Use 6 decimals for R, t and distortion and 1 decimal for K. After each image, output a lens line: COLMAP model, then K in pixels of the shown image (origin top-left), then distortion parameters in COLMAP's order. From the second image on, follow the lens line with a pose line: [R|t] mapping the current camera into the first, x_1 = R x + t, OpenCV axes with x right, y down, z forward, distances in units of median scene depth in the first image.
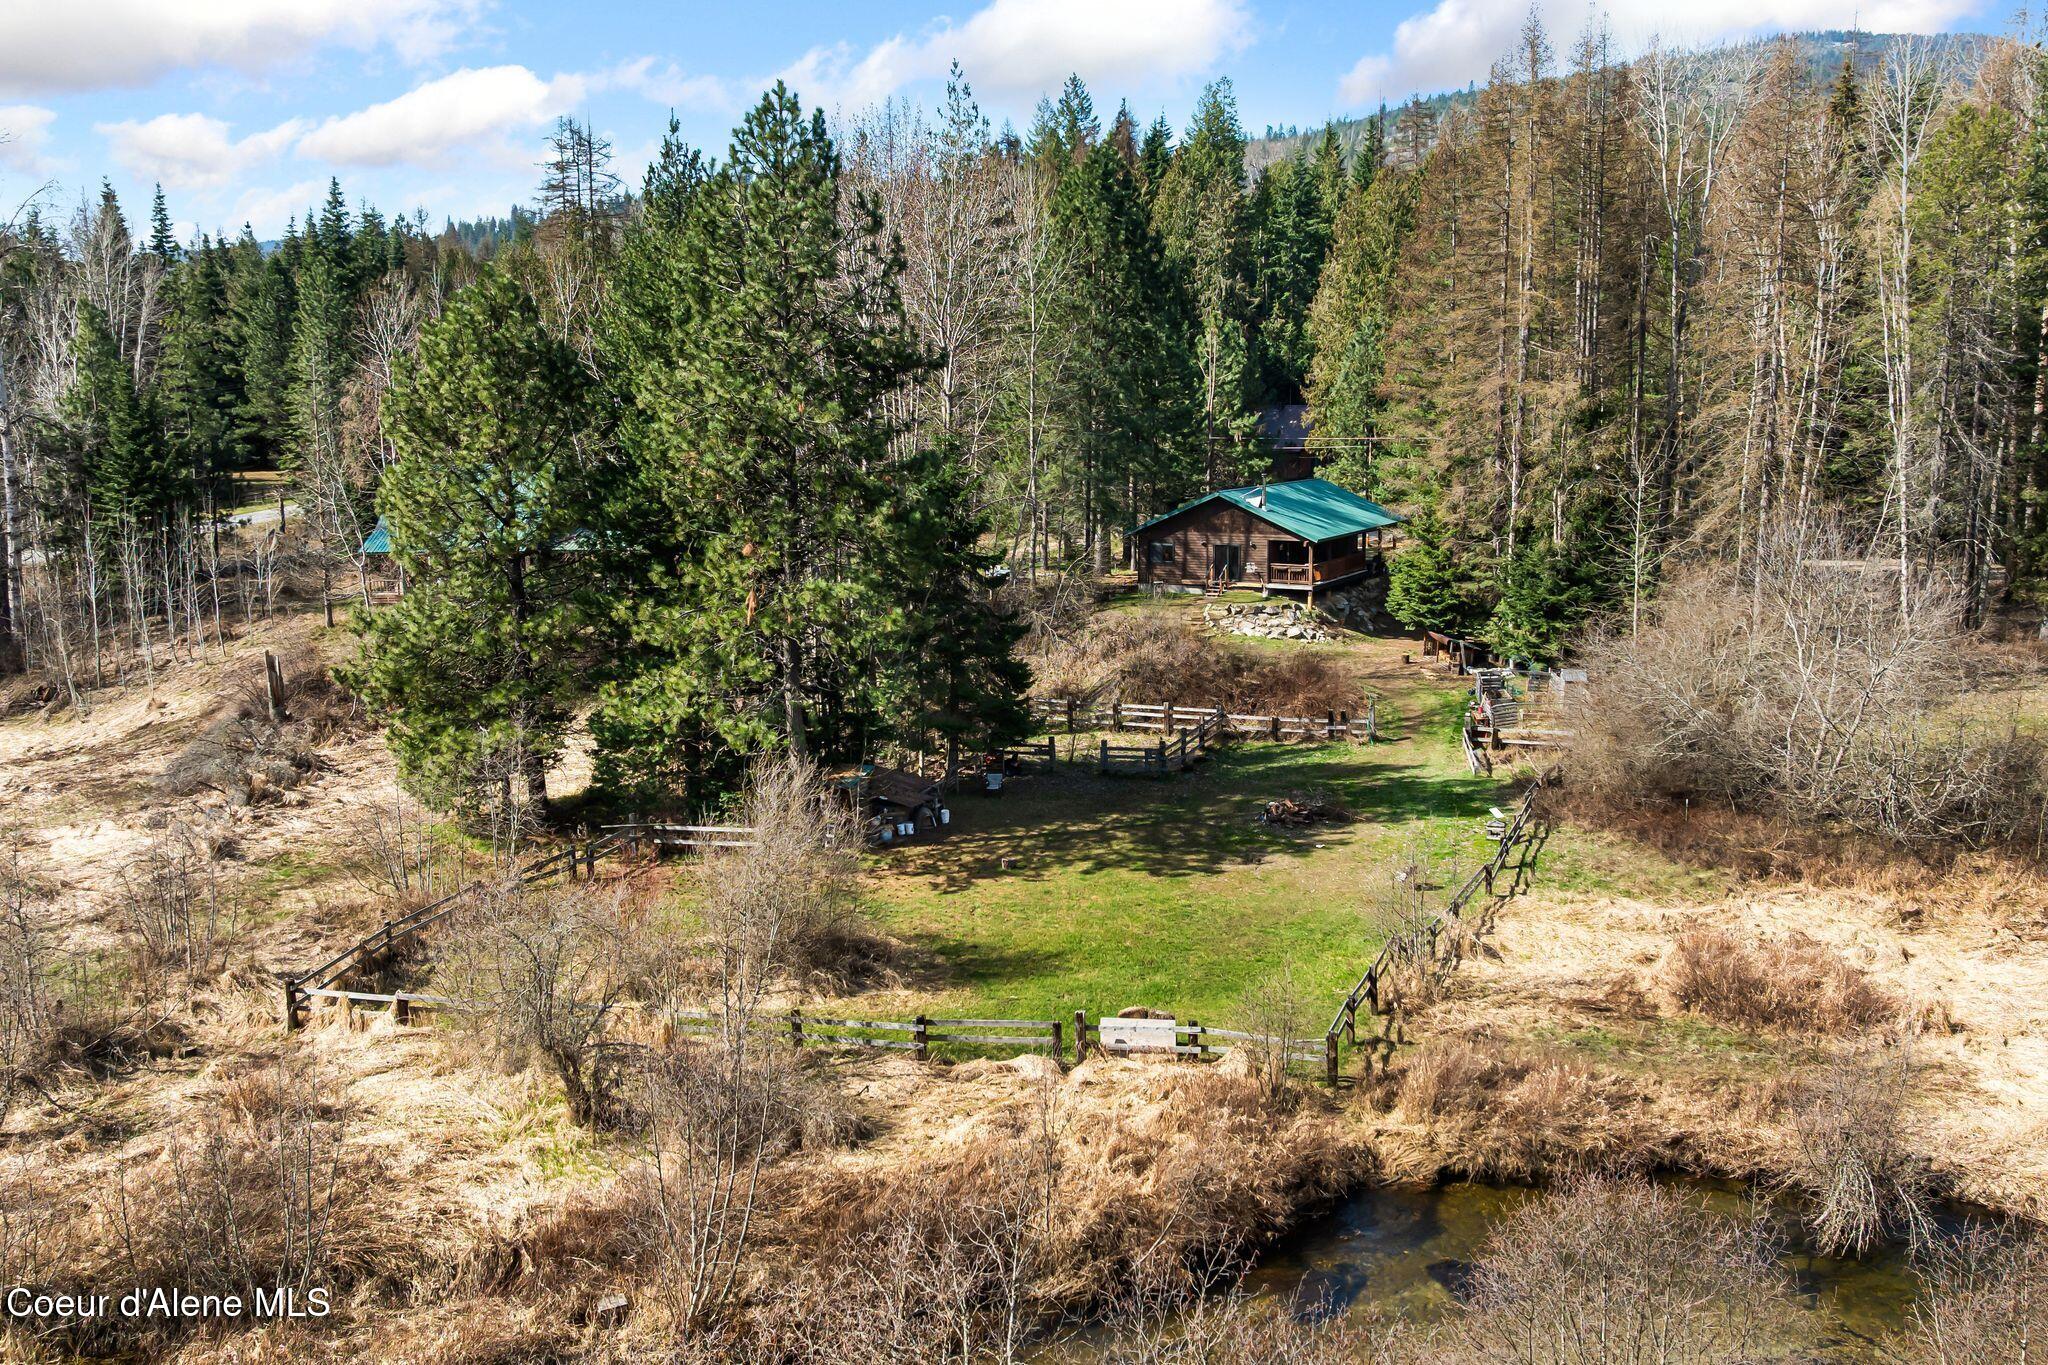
lens RADIAL K [[1709.2, 0, 1034.6], [0, 1709.2, 671.9], [0, 0, 1]] dist [-0.010848, -0.024767]
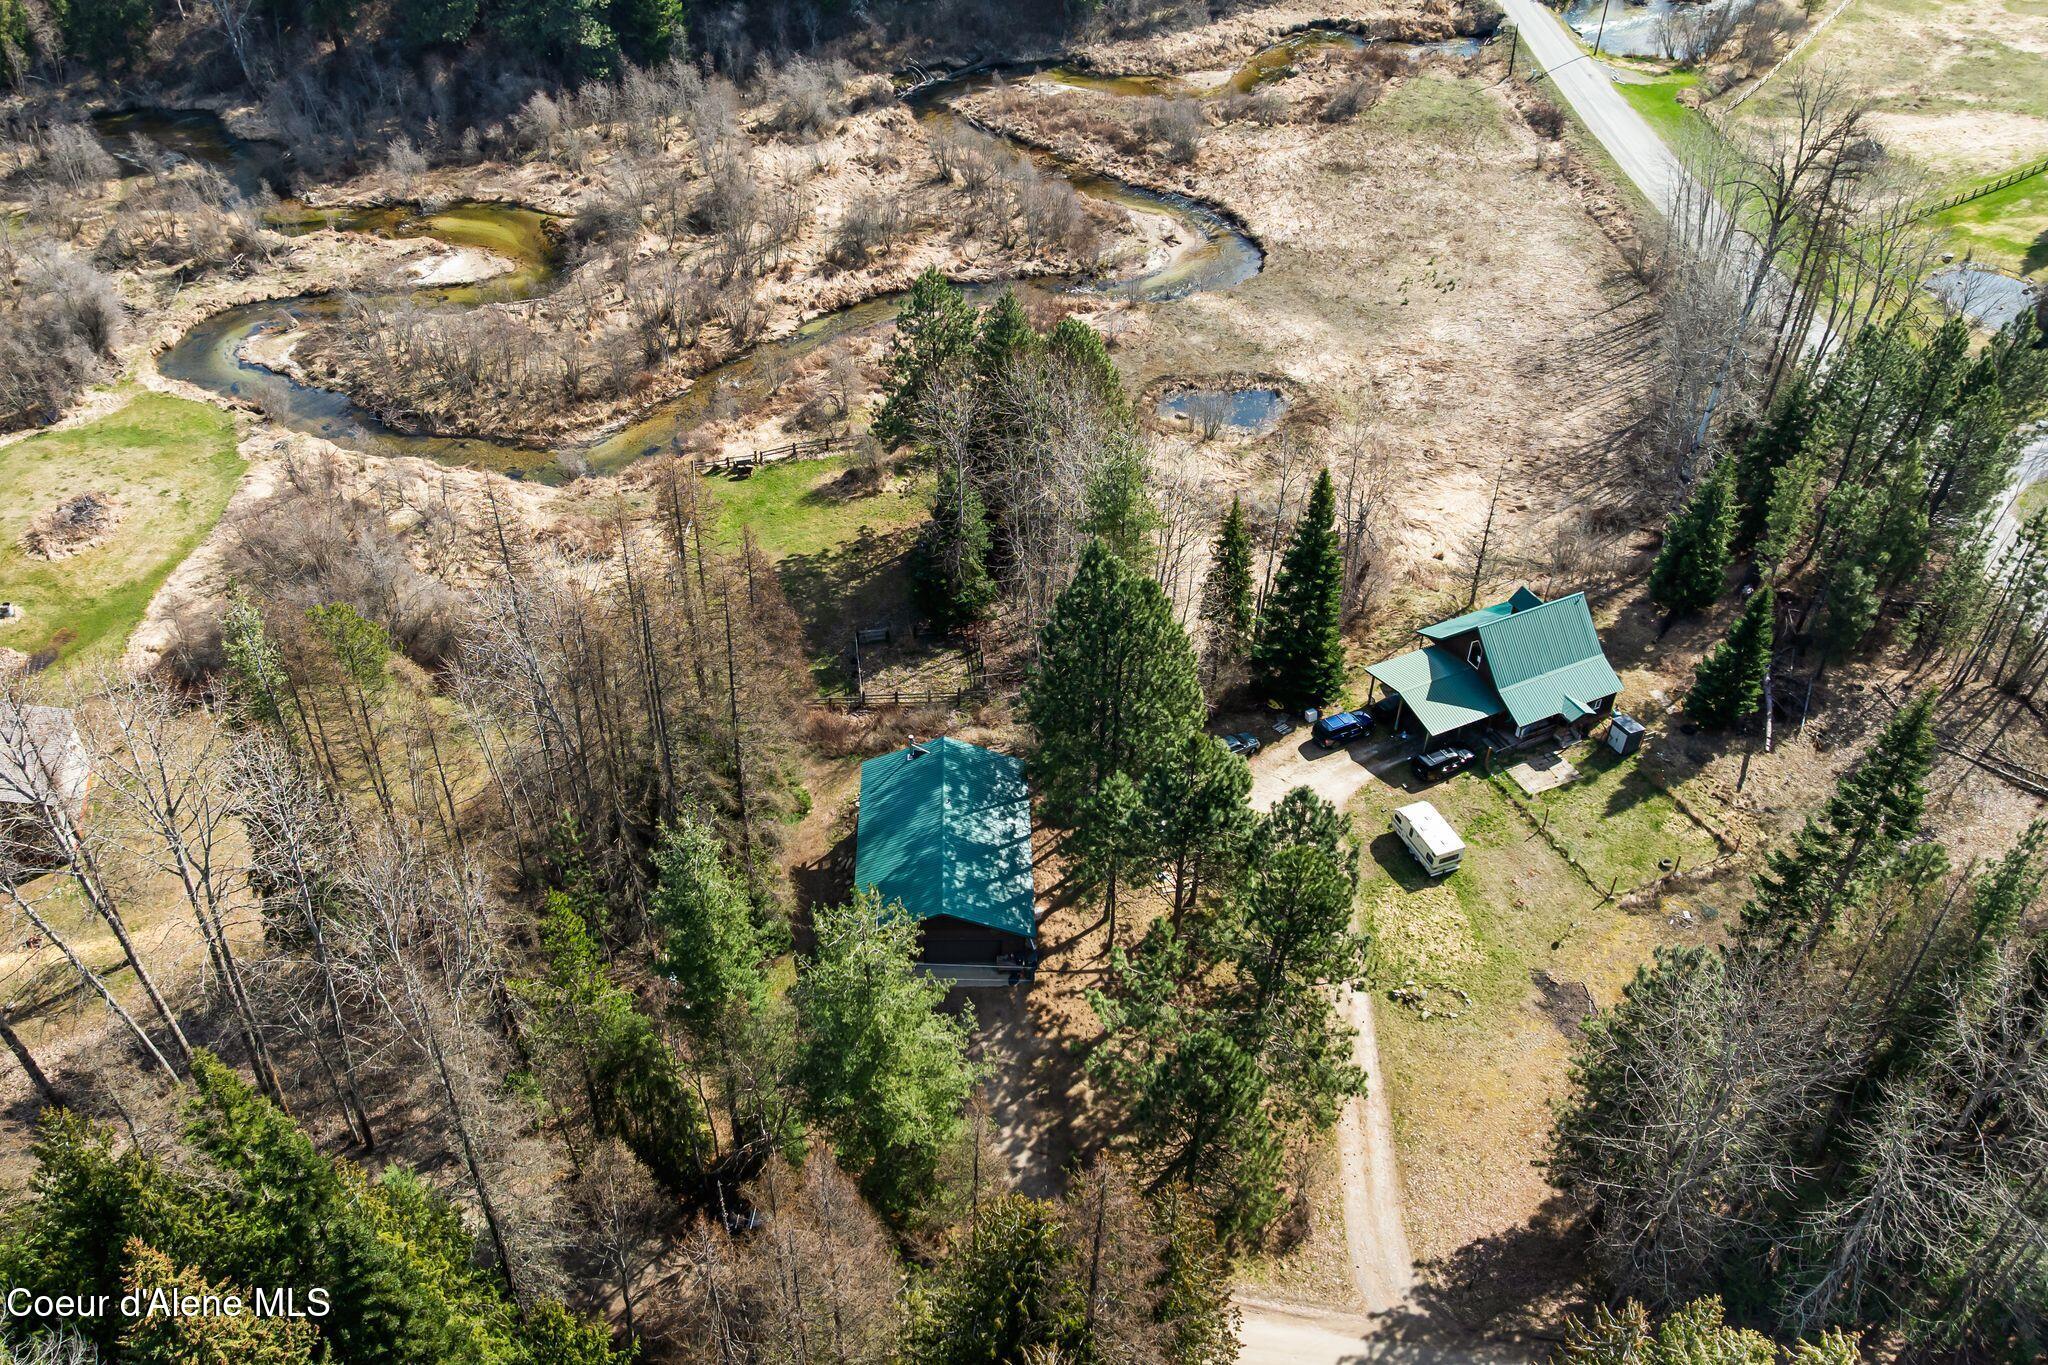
lens RADIAL K [[1726.8, 0, 970.9], [0, 1726.8, 673.8], [0, 0, 1]] dist [-0.008170, 0.002886]
pose [[-0.873198, 0.318421, -0.368963, 0.653417], [-0.067124, 0.671266, 0.738171, -1.291599], [0.482722, 0.669335, -0.564774, 2.037025]]
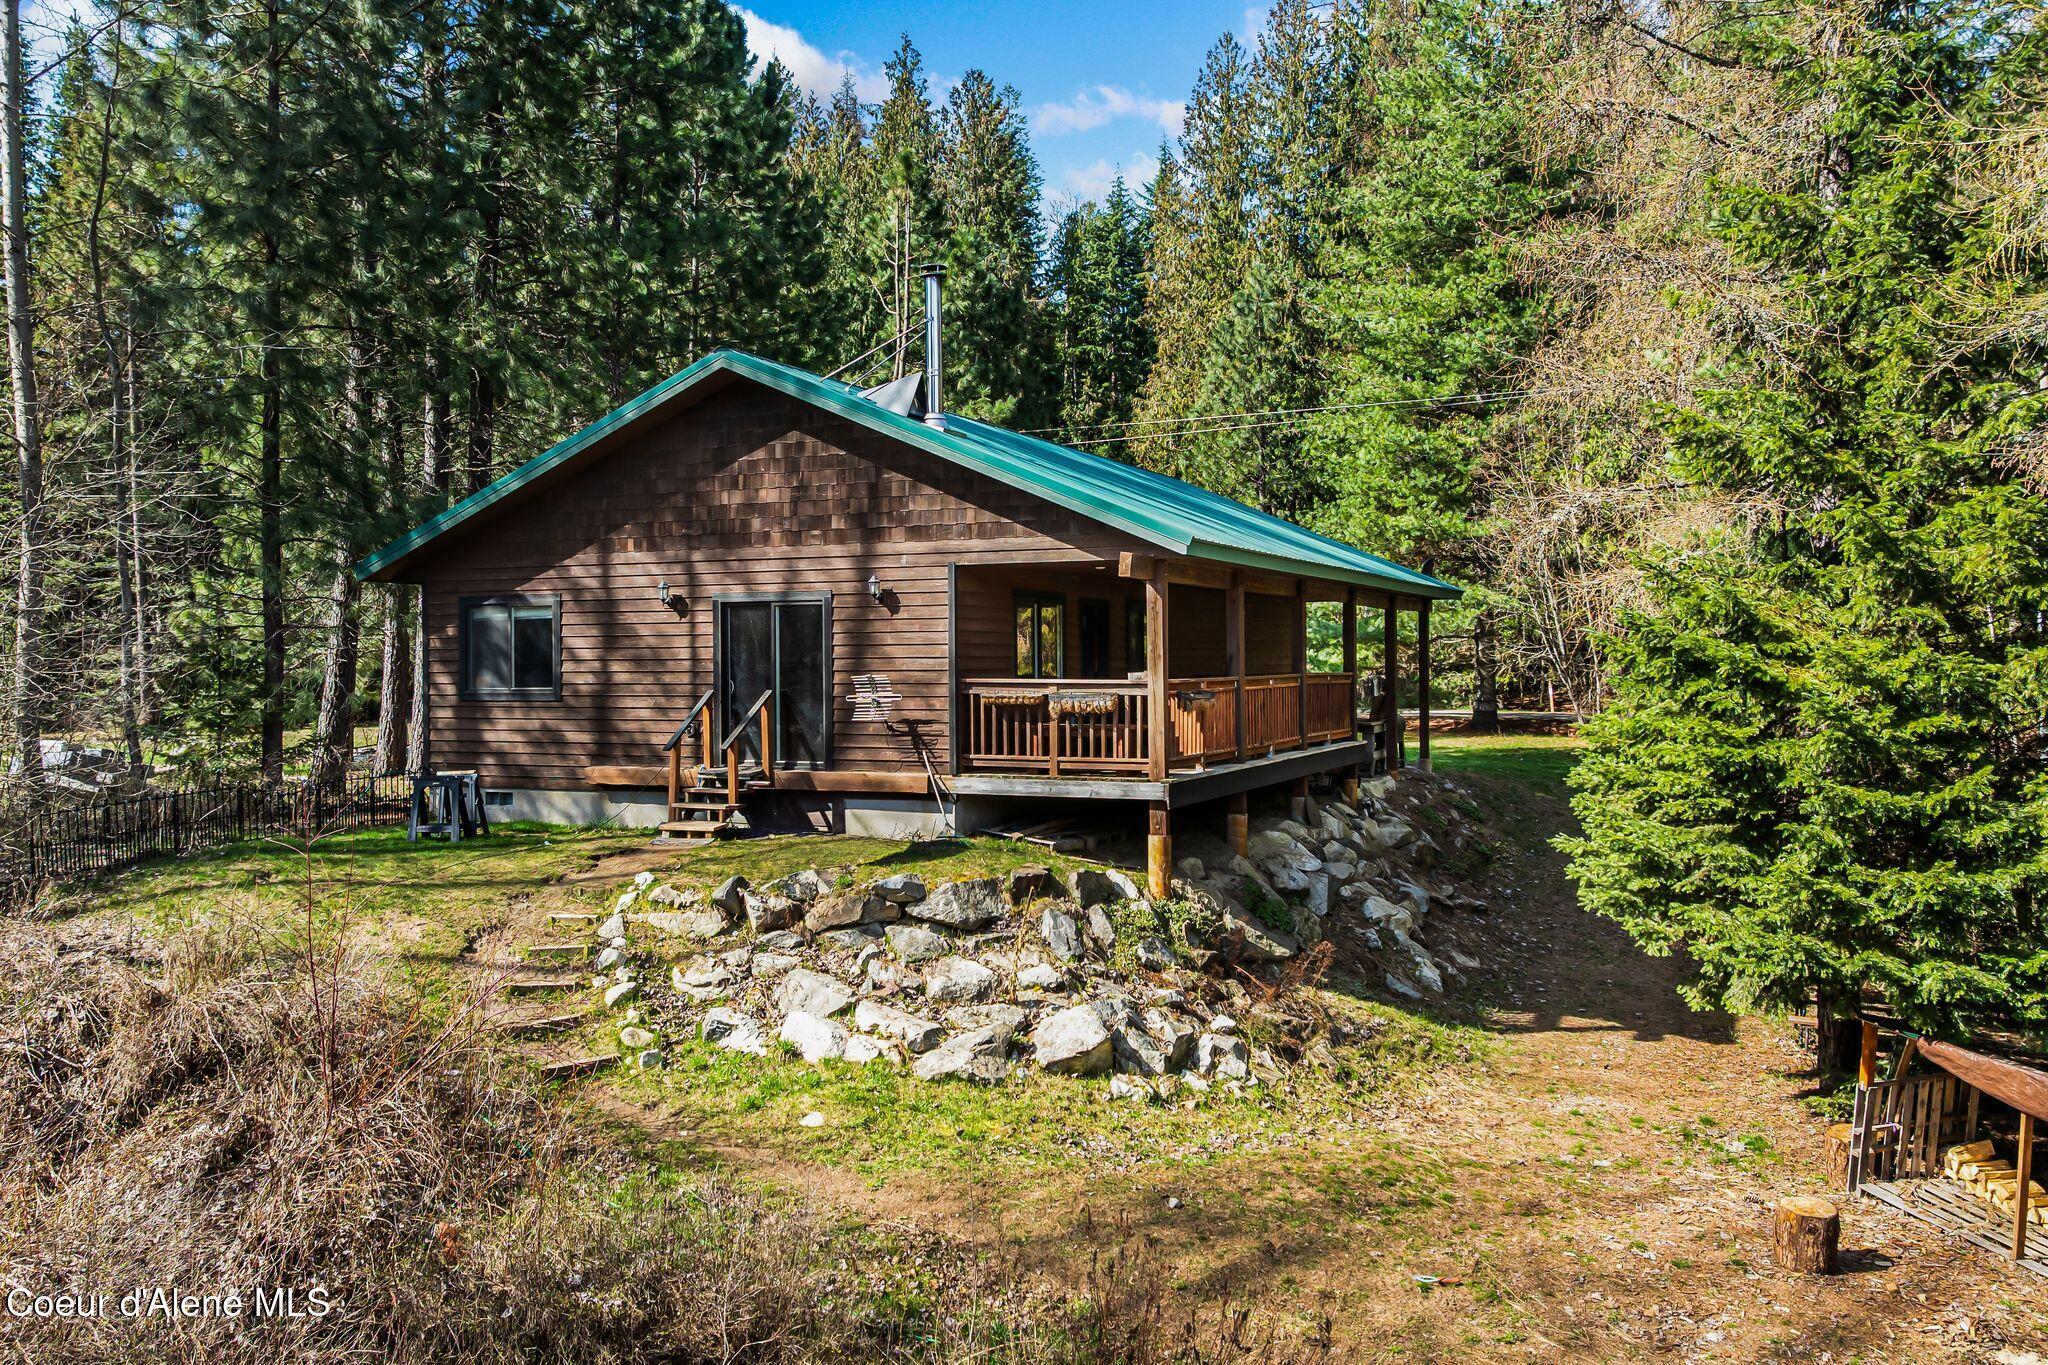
lens RADIAL K [[1709.2, 0, 1034.6], [0, 1709.2, 671.9], [0, 0, 1]] dist [-0.010848, -0.024767]
pose [[0.995675, 0.002078, 0.092881, 0.152341], [0.012287, 0.988024, -0.153812, -0.038225], [-0.092088, 0.154288, 0.983725, 0.951714]]
